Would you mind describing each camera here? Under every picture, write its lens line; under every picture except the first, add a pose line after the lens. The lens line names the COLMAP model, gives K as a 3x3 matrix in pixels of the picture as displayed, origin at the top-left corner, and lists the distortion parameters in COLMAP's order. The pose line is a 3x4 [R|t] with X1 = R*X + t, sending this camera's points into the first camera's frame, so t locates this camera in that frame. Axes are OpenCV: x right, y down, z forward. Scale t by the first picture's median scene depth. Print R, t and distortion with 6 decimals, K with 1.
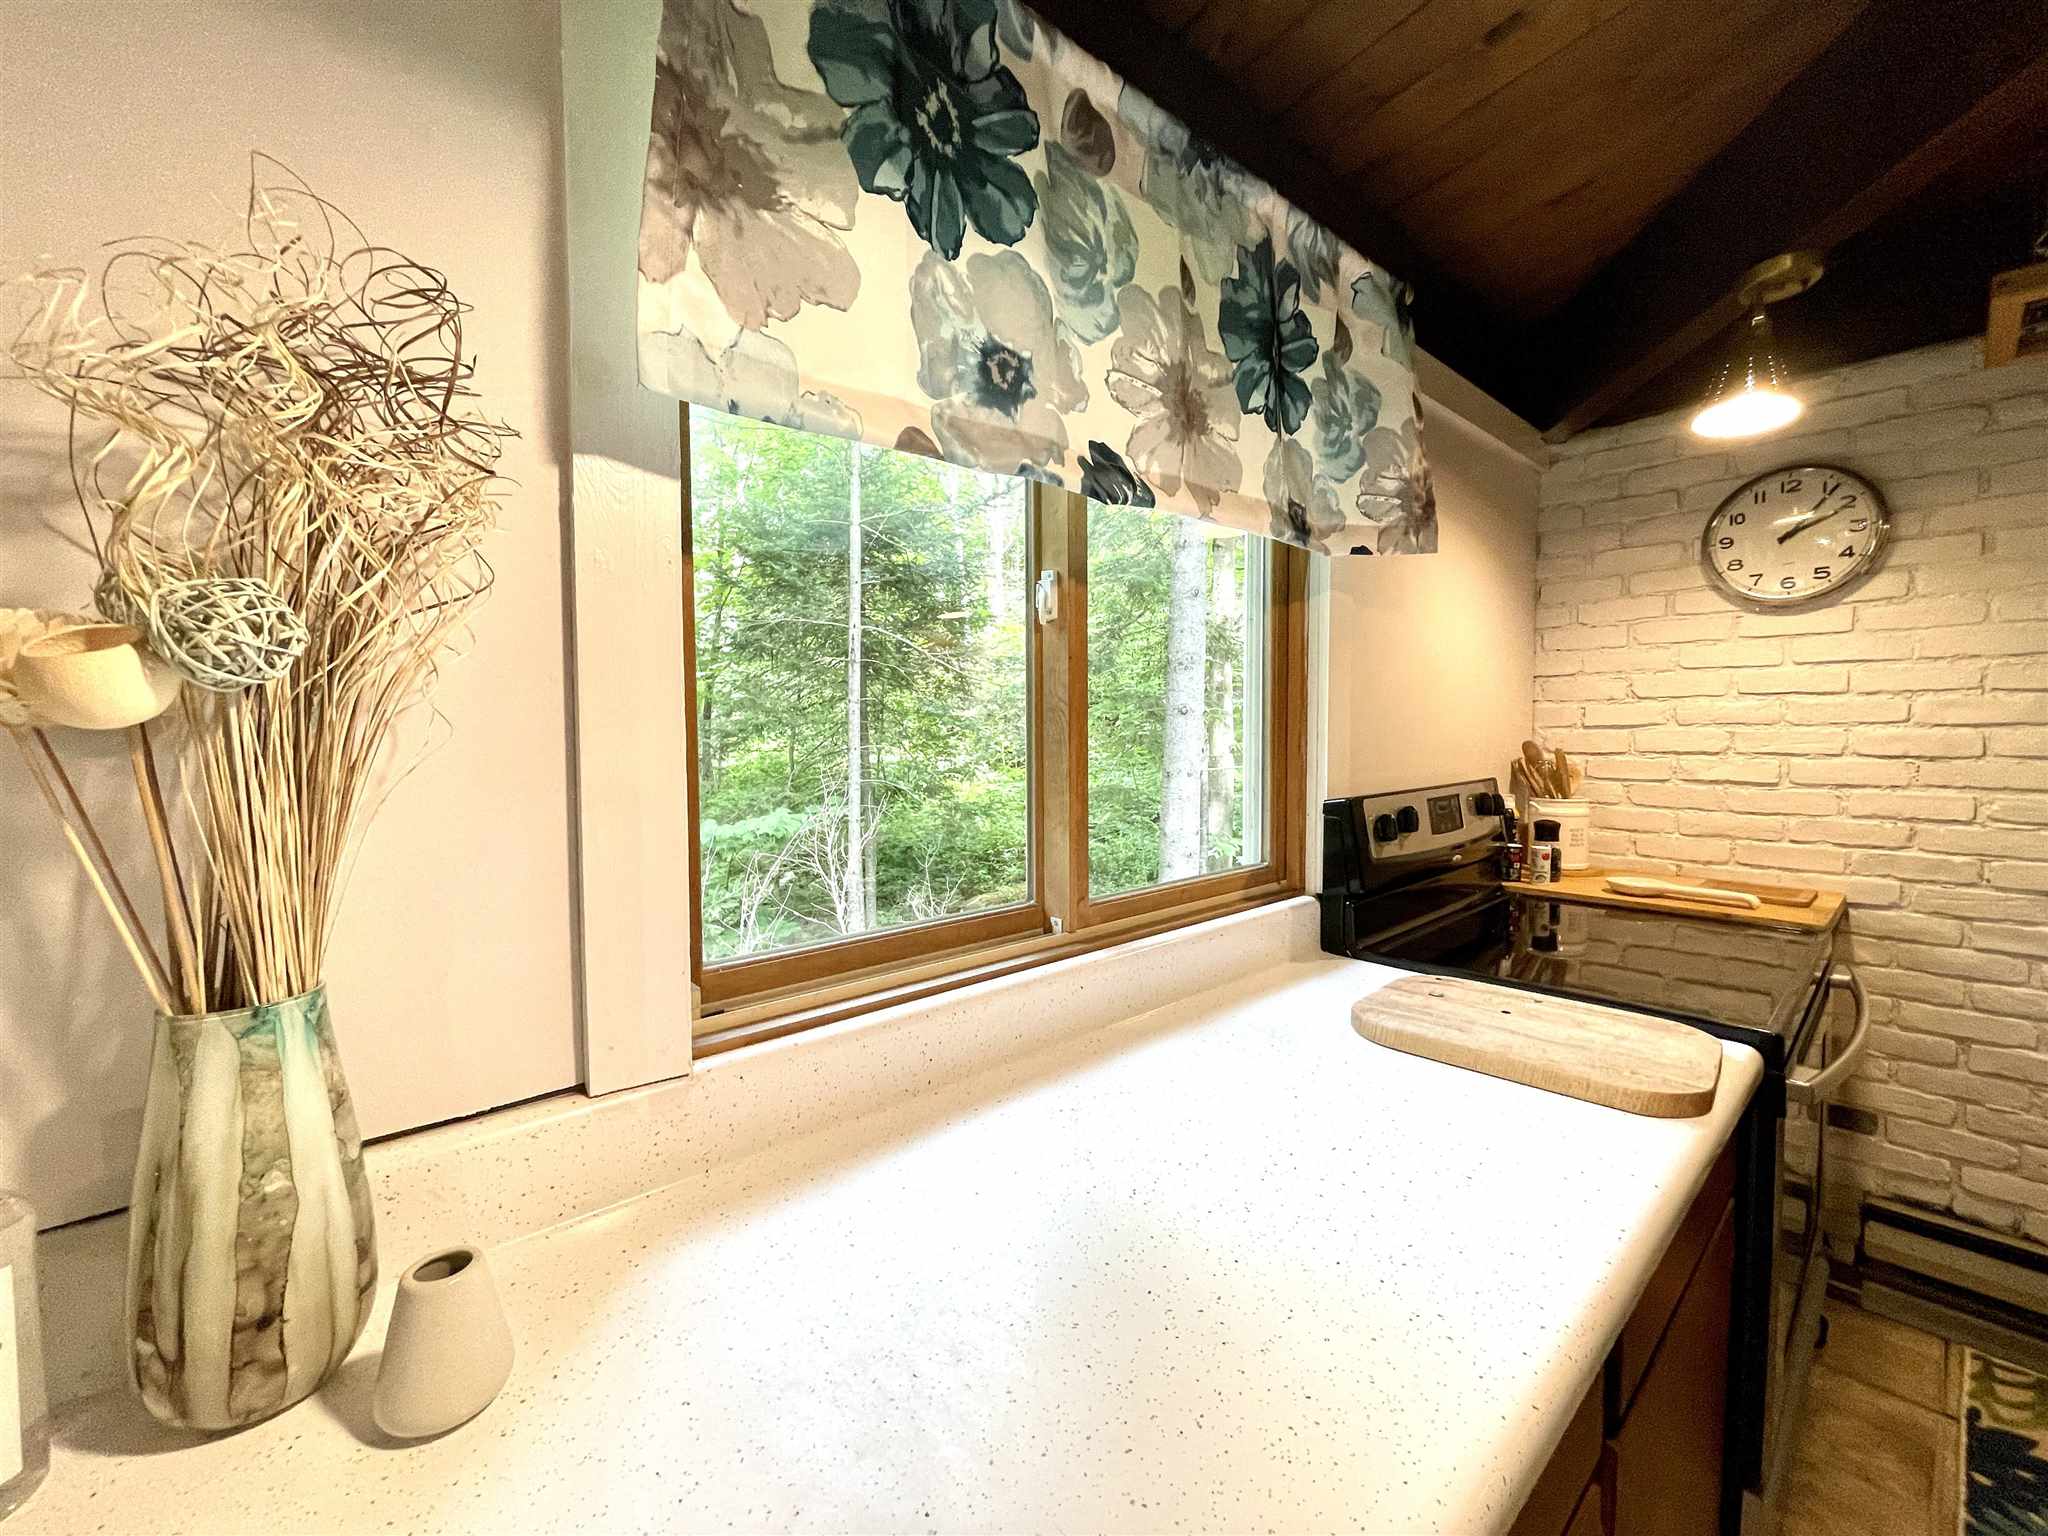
lens RADIAL K [[831.2, 0, 1007.4], [0, 831.2, 764.5], [0, 0, 1]] dist [-0.004349, -0.000093]
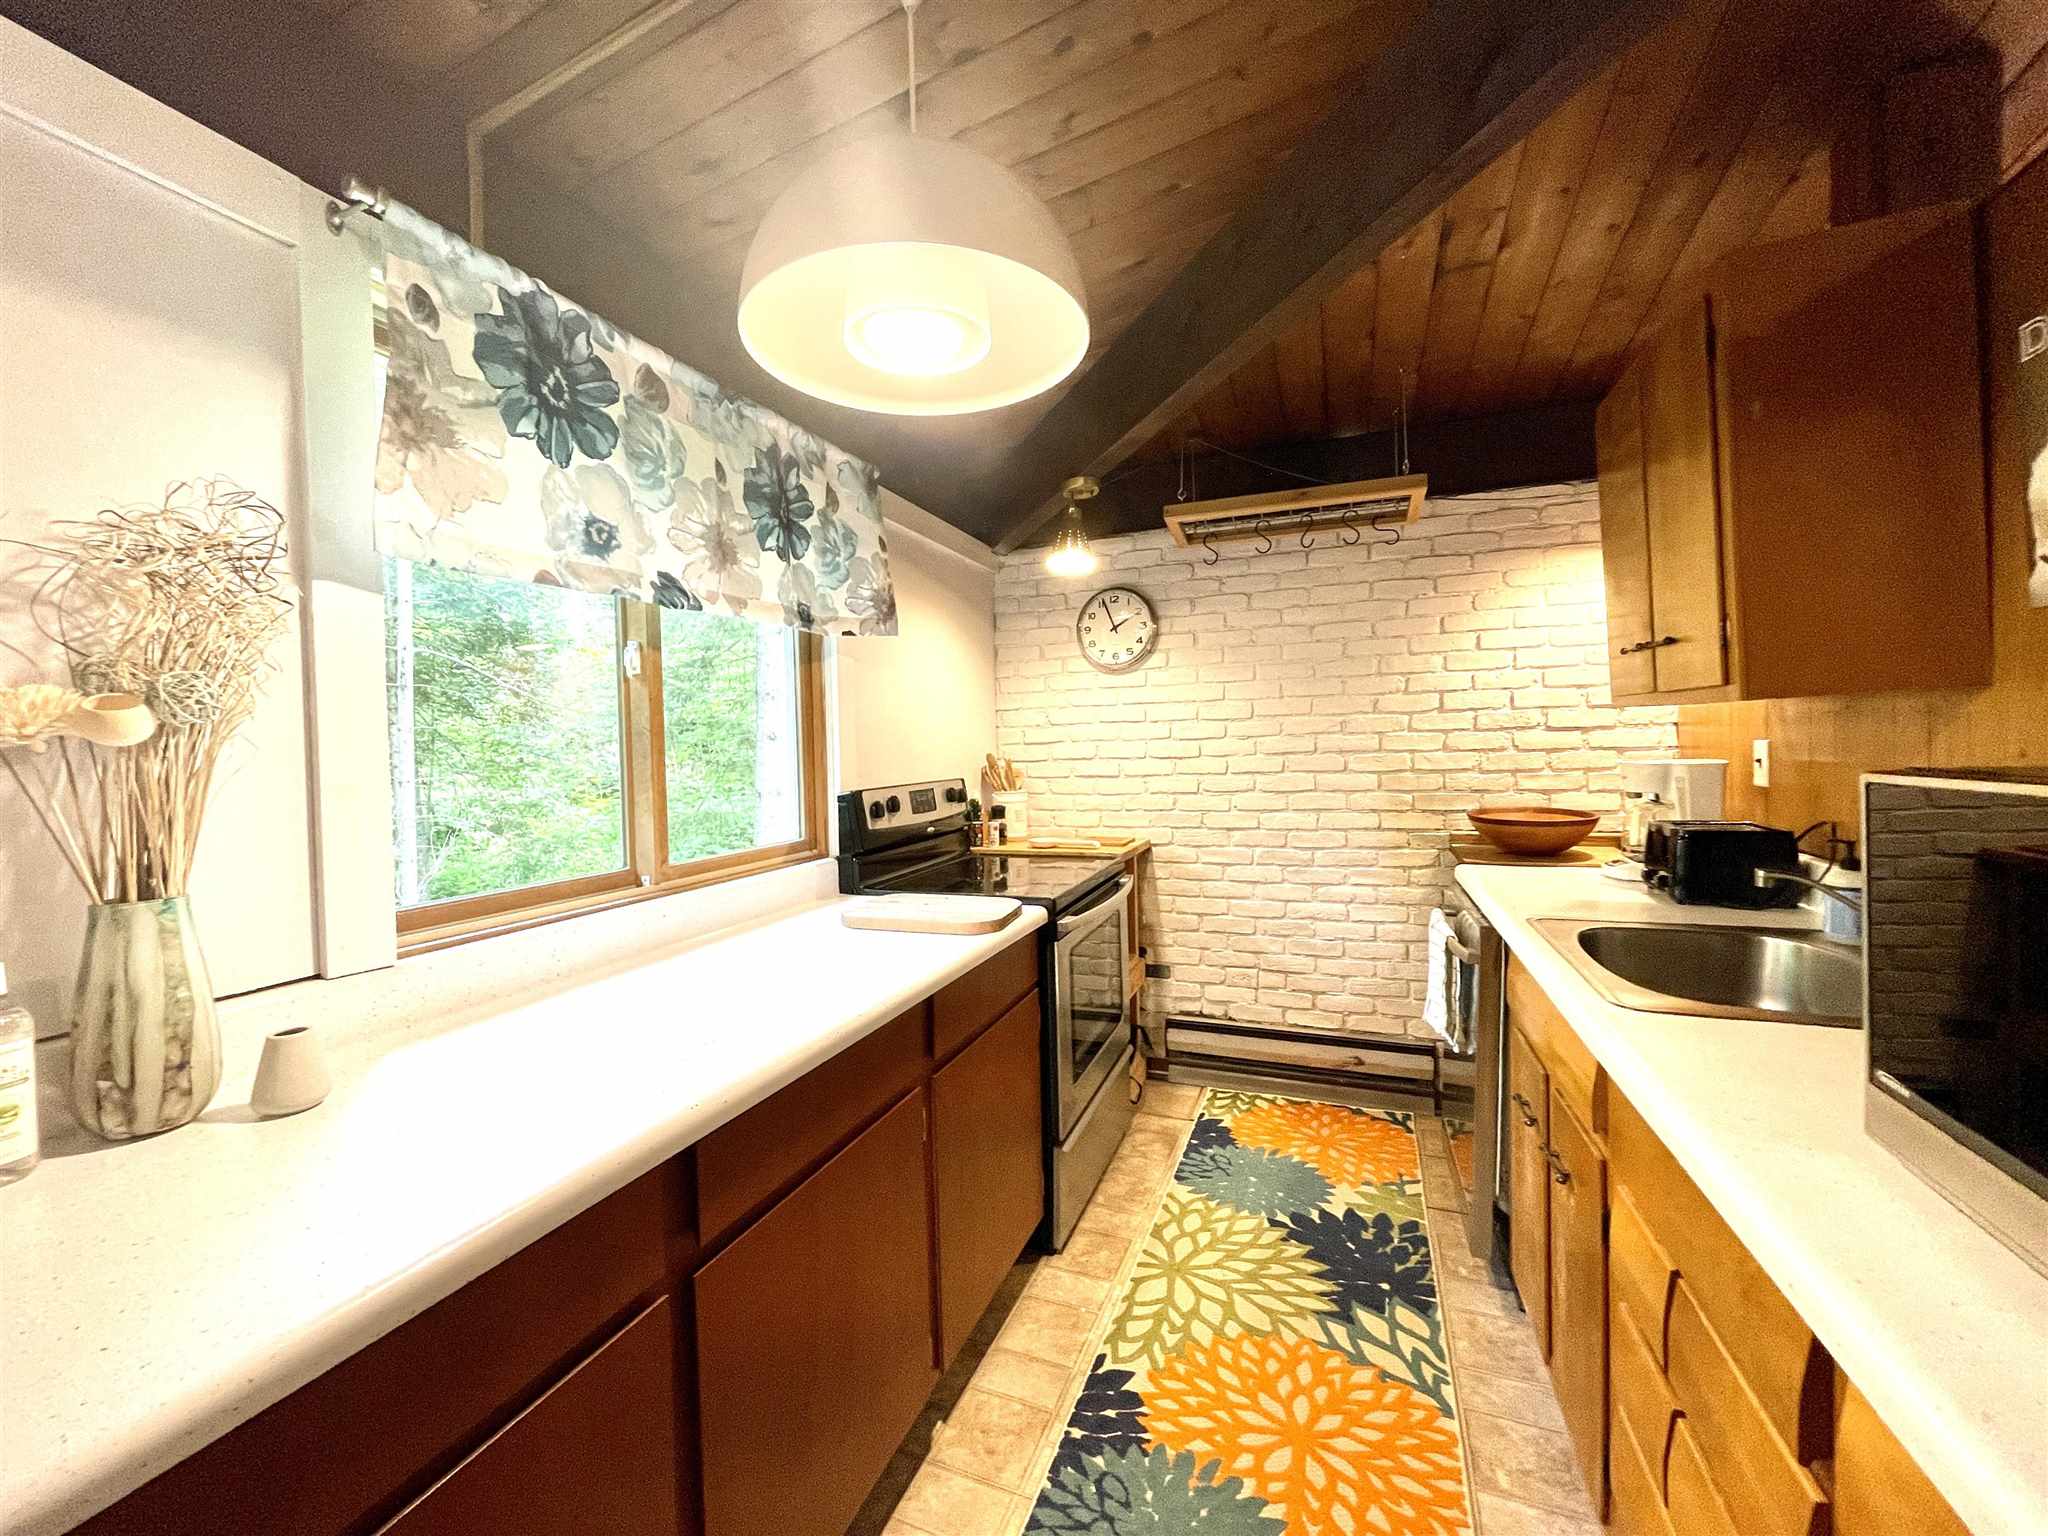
lens RADIAL K [[831.2, 0, 1007.4], [0, 831.2, 764.5], [0, 0, 1]] dist [-0.004349, -0.000093]
pose [[0.892462, -0.024505, 0.450457, -0.028515], [0.038874, 0.998987, -0.022674, 0.049202], [-0.449445, 0.037747, 0.892510, -0.654057]]
